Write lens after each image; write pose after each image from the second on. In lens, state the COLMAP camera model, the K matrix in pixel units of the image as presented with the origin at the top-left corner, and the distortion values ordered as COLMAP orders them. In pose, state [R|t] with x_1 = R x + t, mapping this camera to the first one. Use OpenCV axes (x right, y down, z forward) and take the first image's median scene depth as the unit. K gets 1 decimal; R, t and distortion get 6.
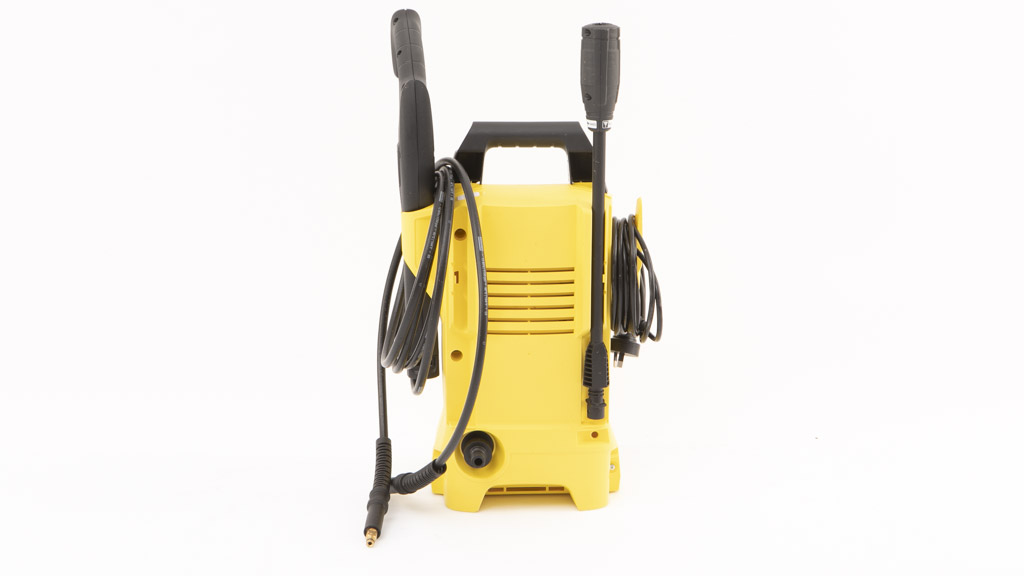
lens RADIAL K [[1866.8, 0, 511.8], [0, 1866.8, 288.0], [0, 0, 1]] dist [0.042550, 0.000000]
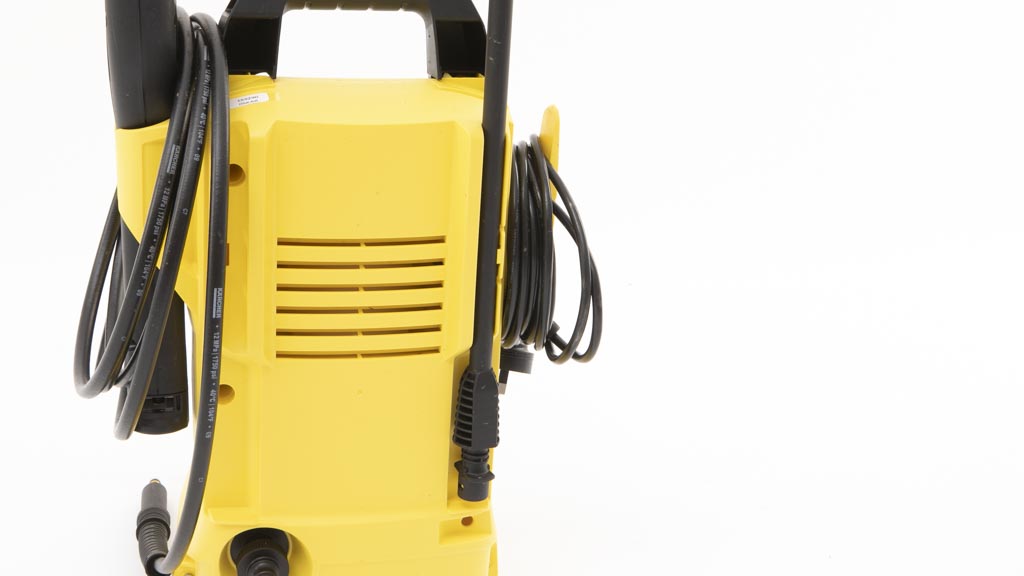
lens RADIAL K [[1603.4, 0, 512.0], [0, 1603.4, 288.1], [0, 0, 1]] dist [0.022895, 0.000000]
pose [[0.982277, -0.006116, 0.187334, -0.034645], [-0.012010, 0.995360, 0.095470, -0.040496], [-0.187049, -0.096028, 0.977646, 0.535441]]
